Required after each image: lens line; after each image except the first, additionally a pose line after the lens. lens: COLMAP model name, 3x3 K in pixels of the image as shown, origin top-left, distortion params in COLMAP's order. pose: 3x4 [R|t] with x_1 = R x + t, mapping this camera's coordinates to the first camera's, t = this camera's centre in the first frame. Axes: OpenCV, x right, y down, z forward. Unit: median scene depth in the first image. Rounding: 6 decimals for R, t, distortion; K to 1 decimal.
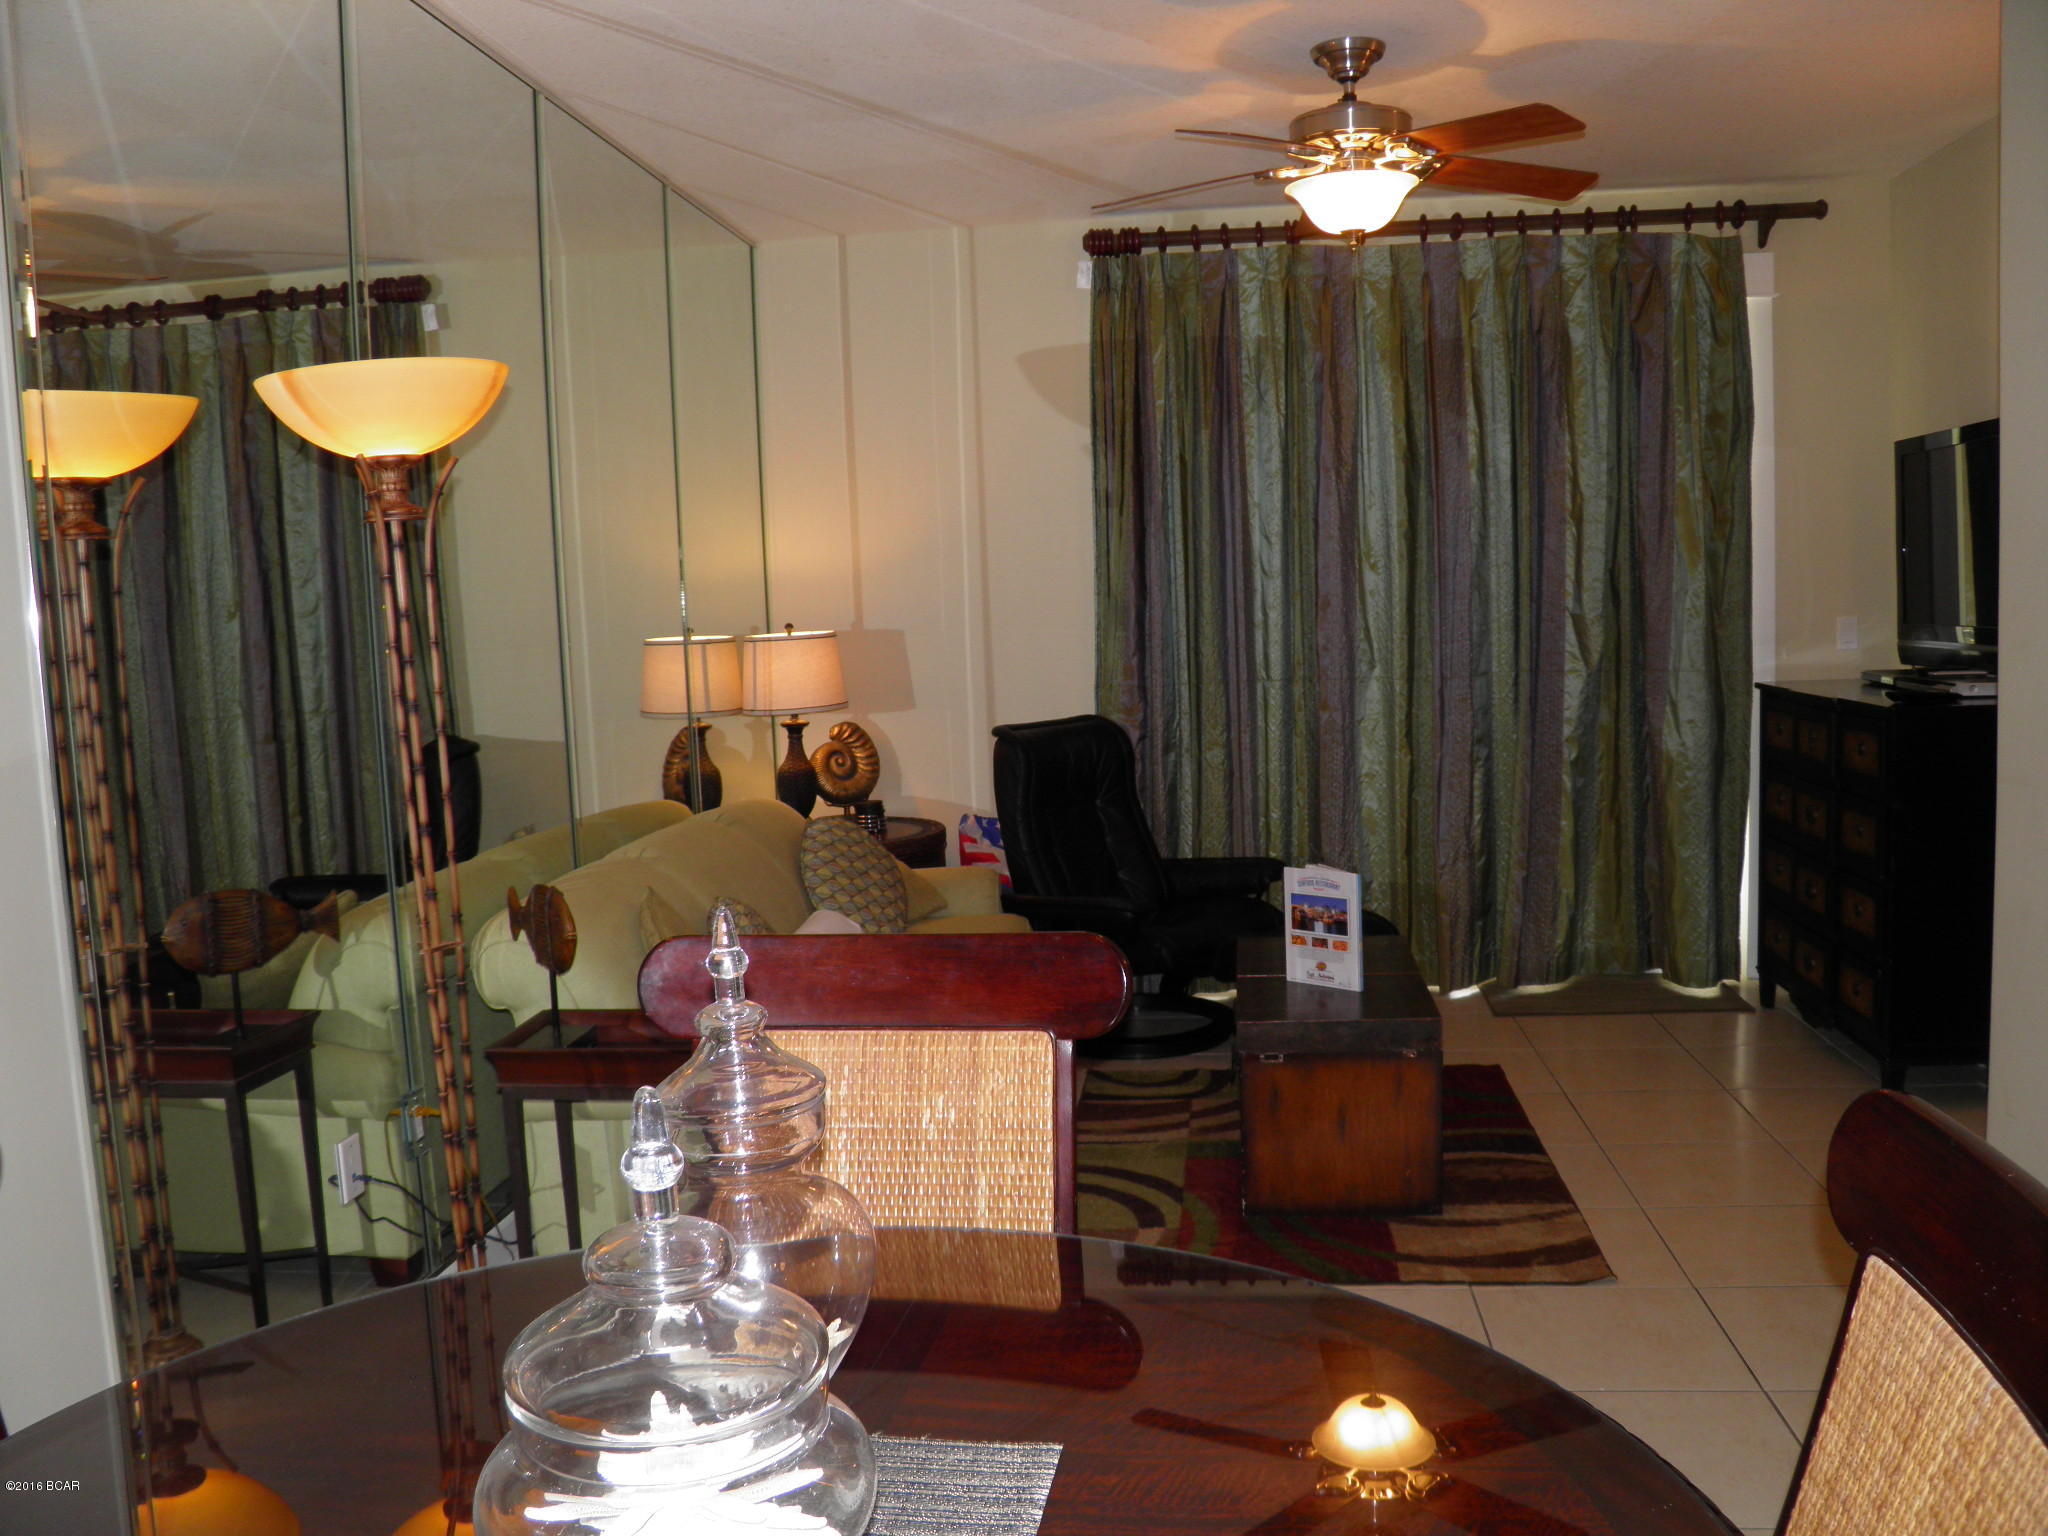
lens RADIAL K [[1688.5, 0, 1029.2], [0, 1688.5, 786.0], [0, 0, 1]] dist [-0.149218, 0.105514]
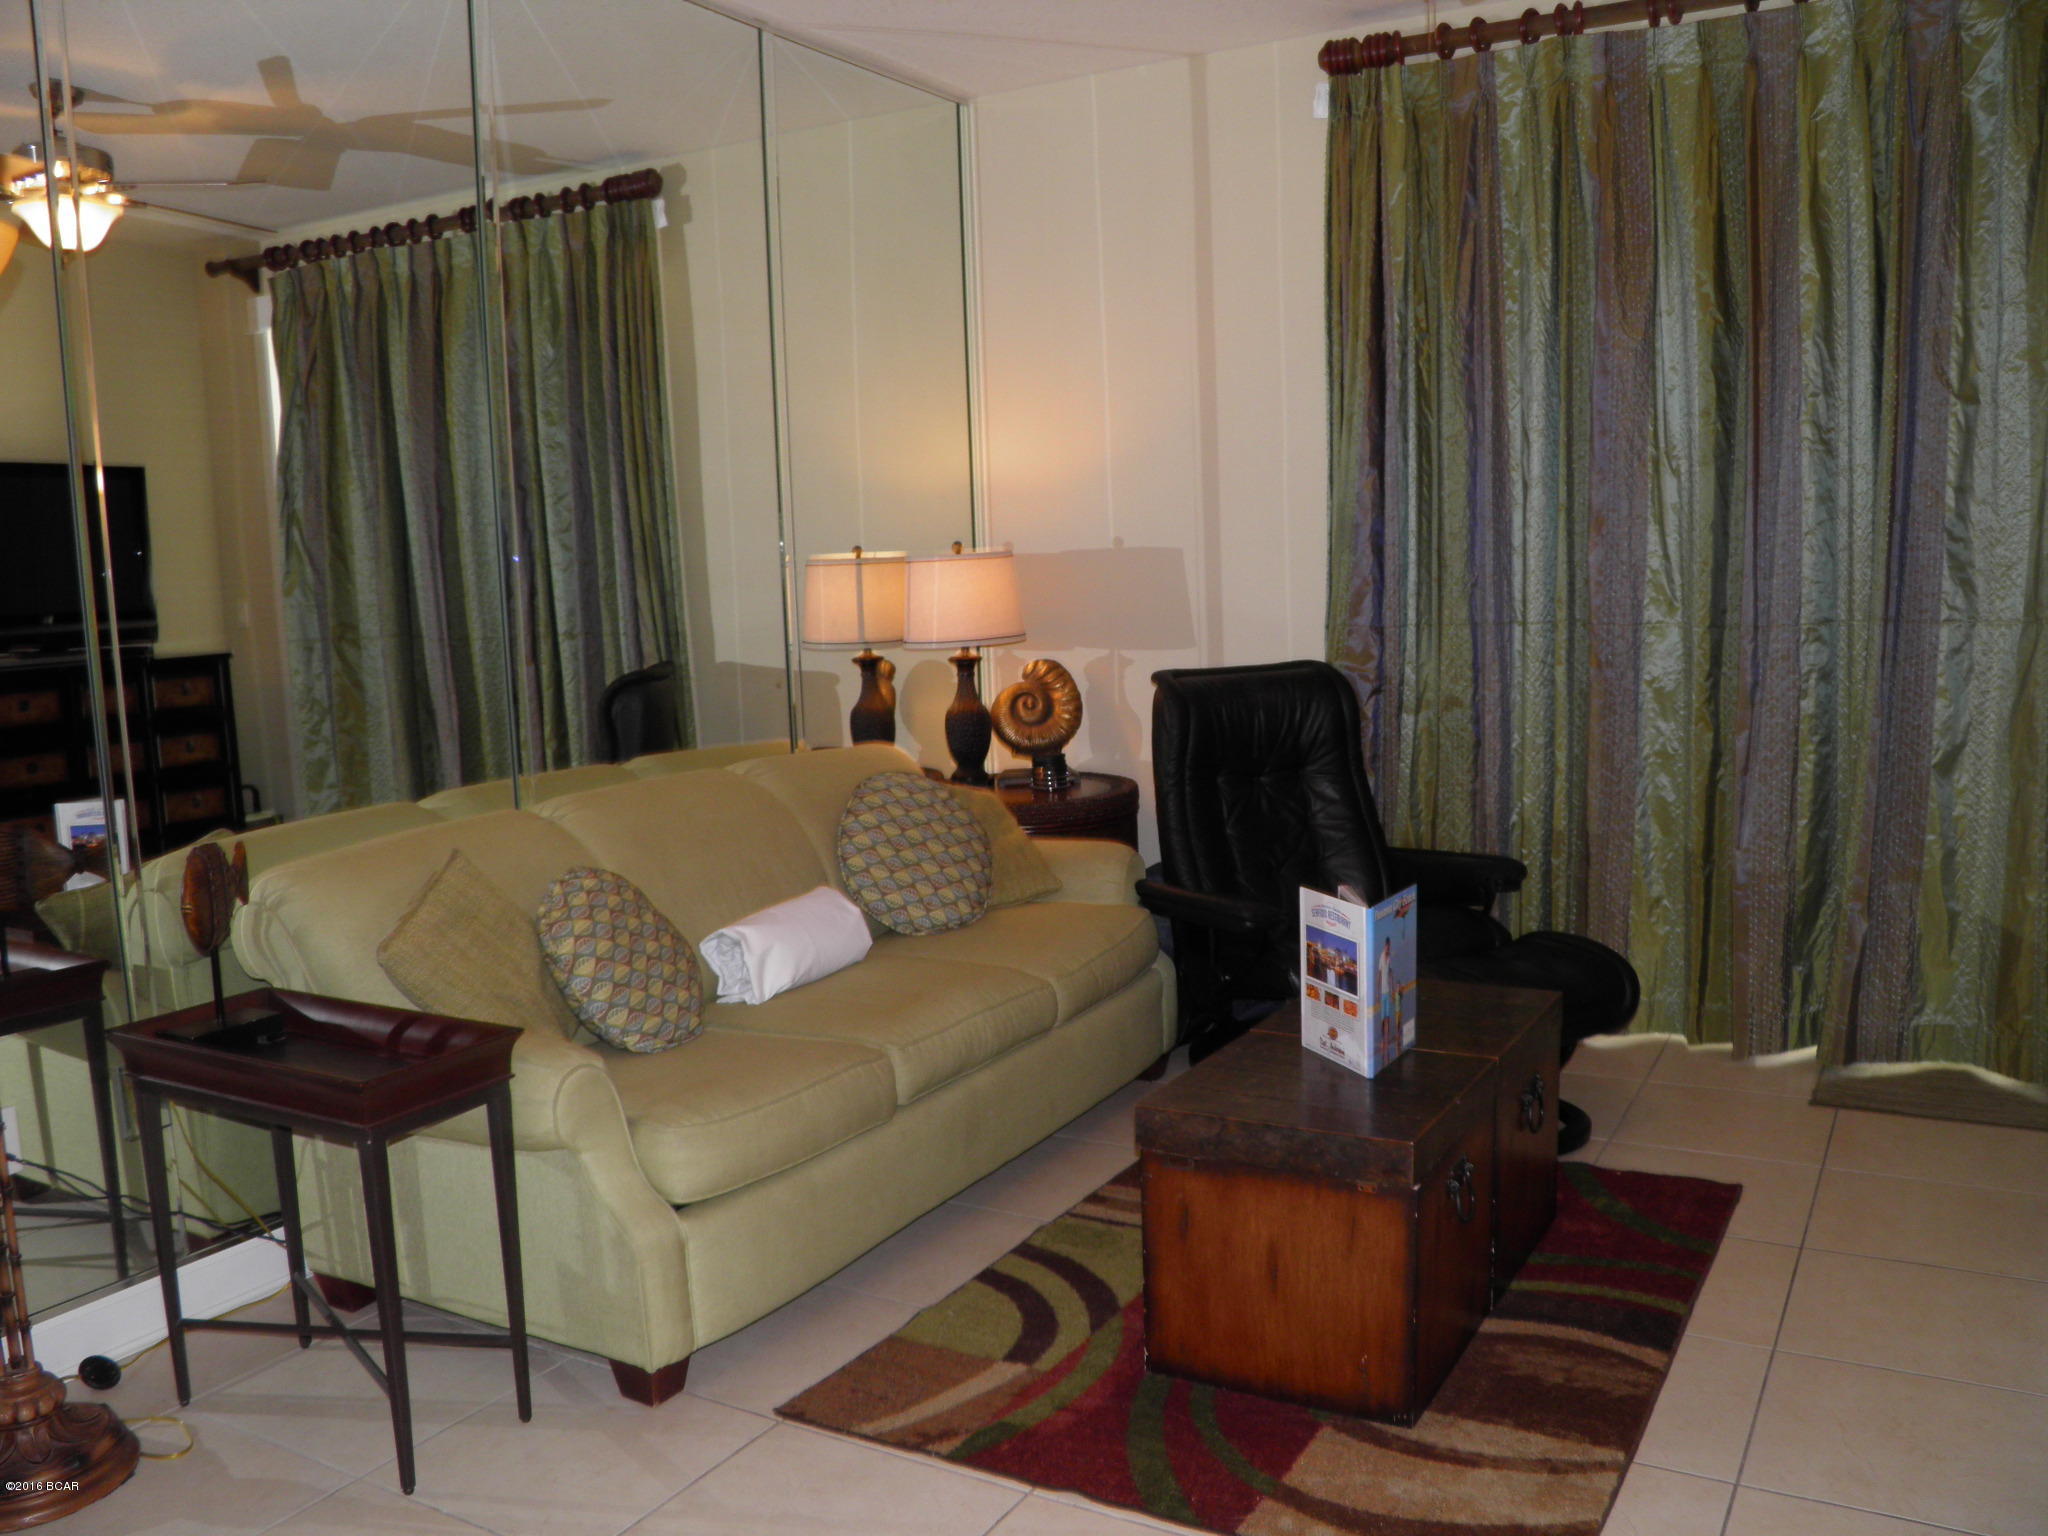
lens RADIAL K [[1688.5, 0, 992.7], [0, 1688.5, 799.2], [0, 0, 1]] dist [-0.149218, 0.105514]
pose [[0.914492, 0.062772, -0.399704, 0.320920], [-0.042088, 0.997291, 0.060326, -0.026306], [0.402408, -0.038345, 0.914657, 0.312520]]
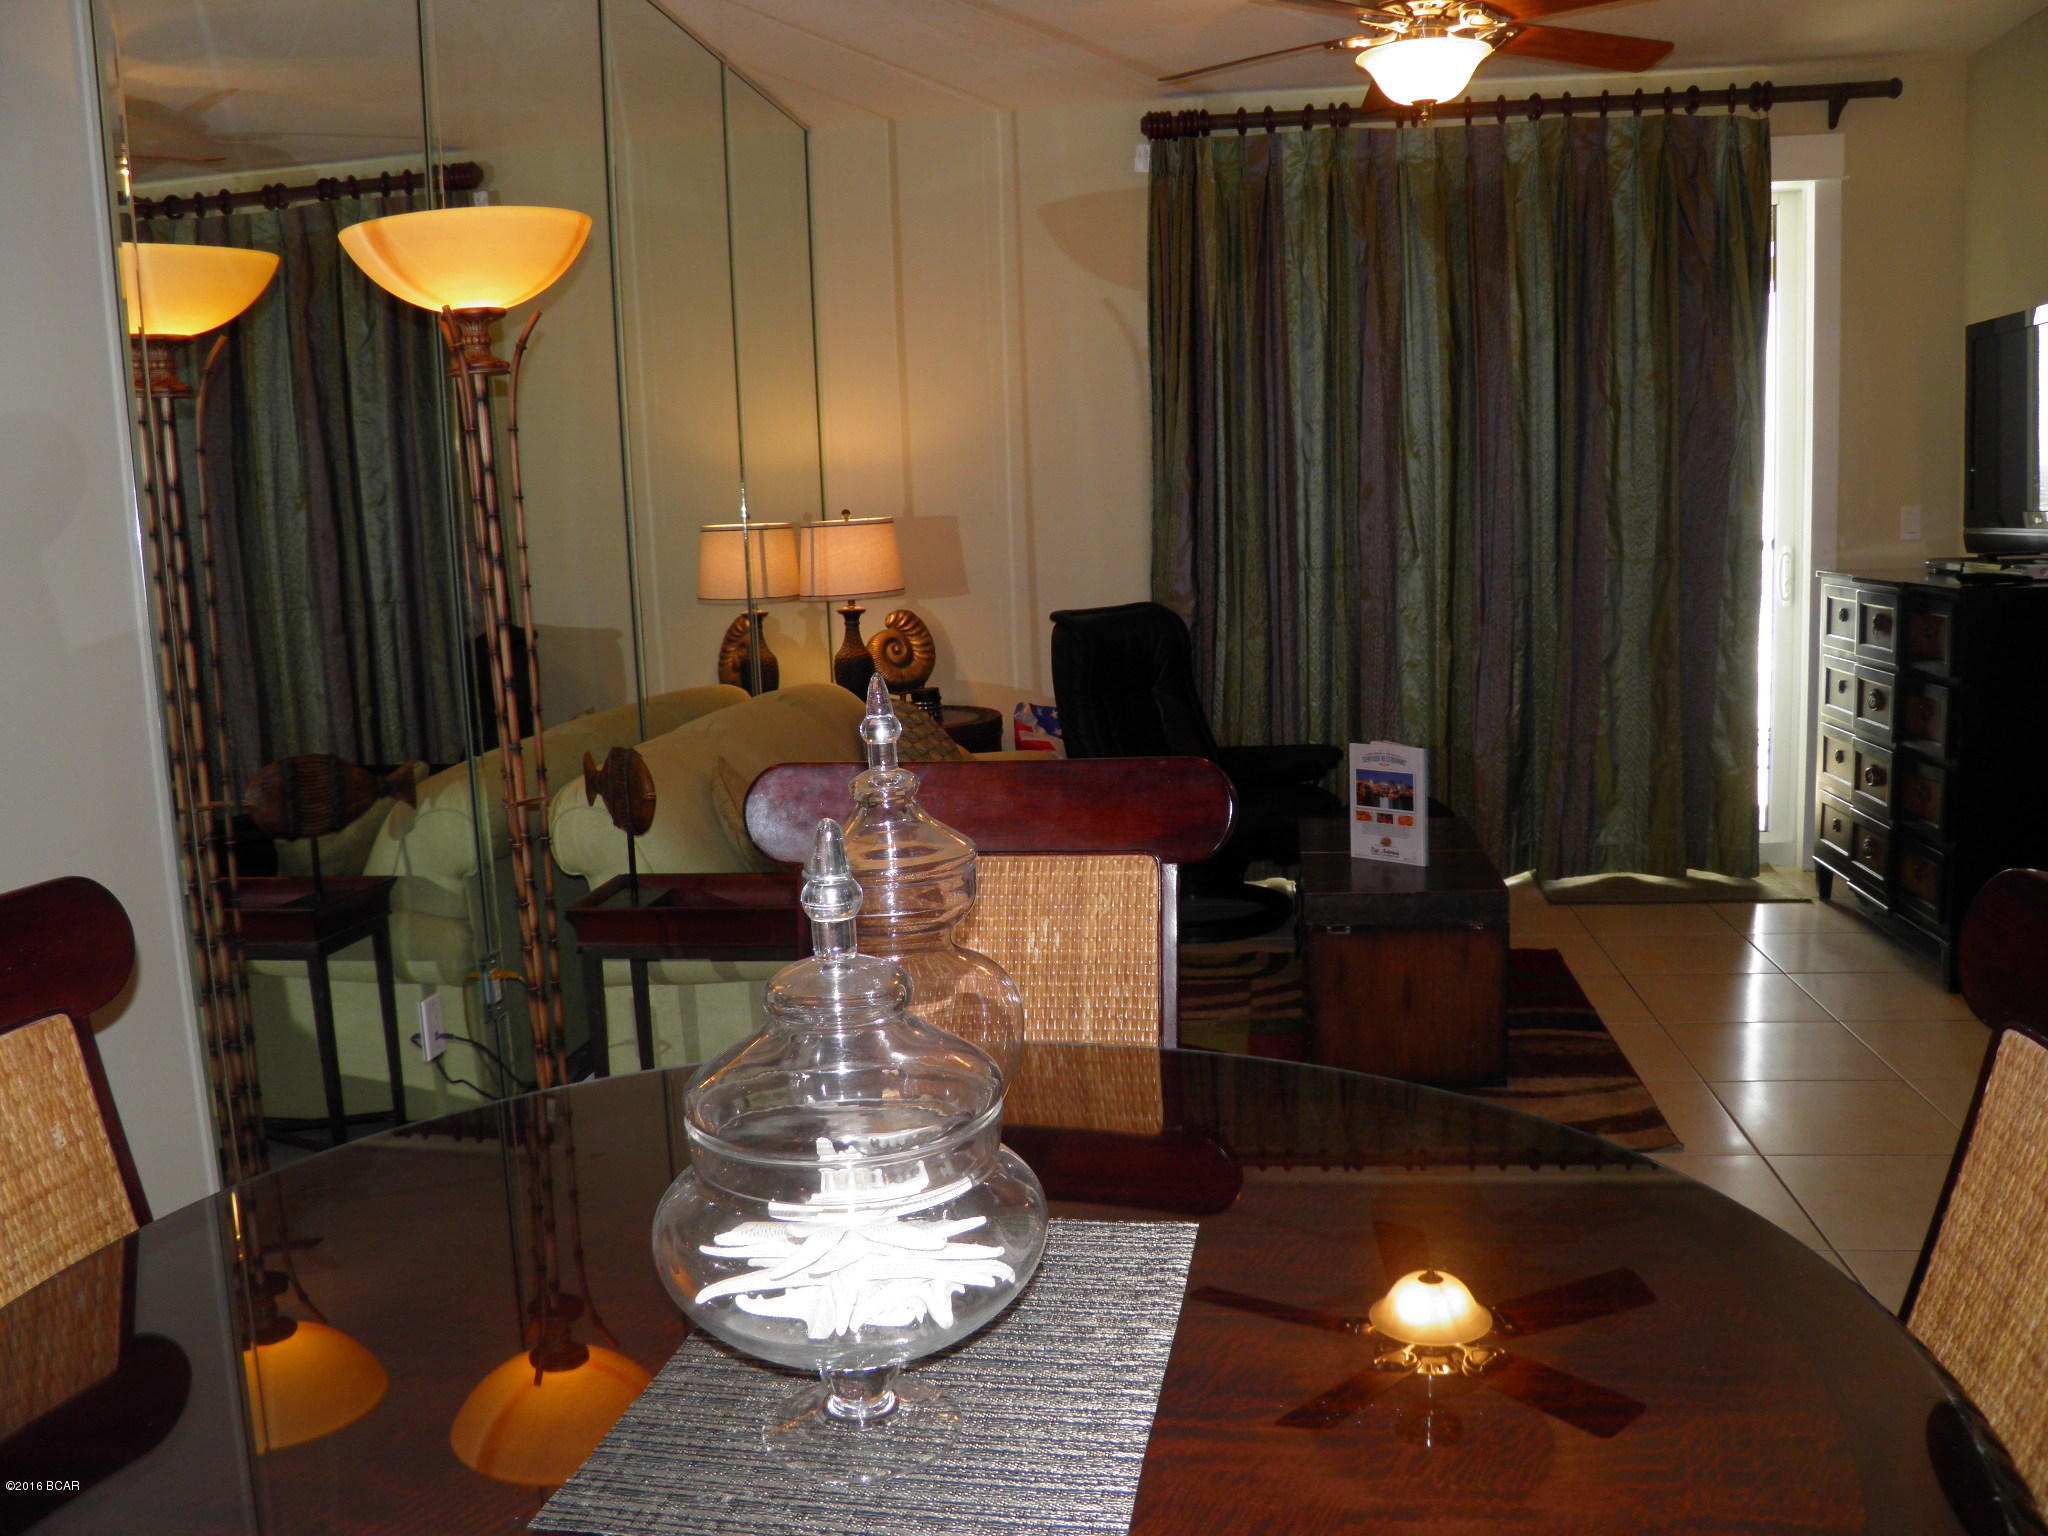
lens RADIAL K [[1688.5, 0, 1032.7], [0, 1688.5, 777.8], [0, 0, 1]] dist [-0.149218, 0.105514]
pose [[0.999829, 0.002453, -0.018307, -0.019104], [-0.001617, 0.998962, 0.045522, 0.024072], [0.018399, -0.045485, 0.998796, -0.003019]]
